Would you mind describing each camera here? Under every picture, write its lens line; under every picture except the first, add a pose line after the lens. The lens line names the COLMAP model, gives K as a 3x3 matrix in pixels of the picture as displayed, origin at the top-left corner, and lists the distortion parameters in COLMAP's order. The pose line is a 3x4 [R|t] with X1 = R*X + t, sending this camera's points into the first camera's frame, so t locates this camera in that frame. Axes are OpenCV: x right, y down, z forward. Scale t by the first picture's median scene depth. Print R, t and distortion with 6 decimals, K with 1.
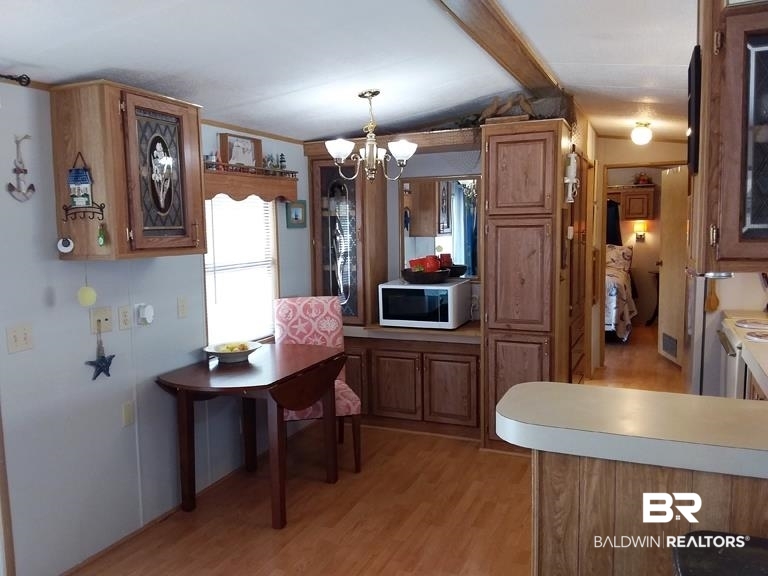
lens RADIAL K [[619.9, 0, 396.3], [0, 619.9, 293.9], [0, 0, 1]] dist [0.115453, -0.208102]
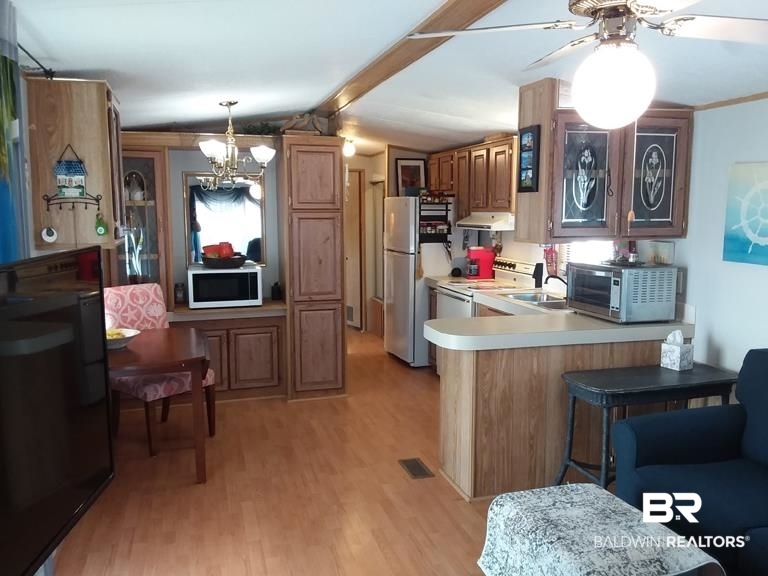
lens RADIAL K [[619.9, 0, 396.3], [0, 619.9, 293.9], [0, 0, 1]] dist [0.115453, -0.208102]
pose [[0.777771, -0.070541, 0.624577, -0.475057], [0.062663, 0.997434, 0.034619, 0.011239], [-0.625417, 0.012212, 0.780195, -0.089469]]
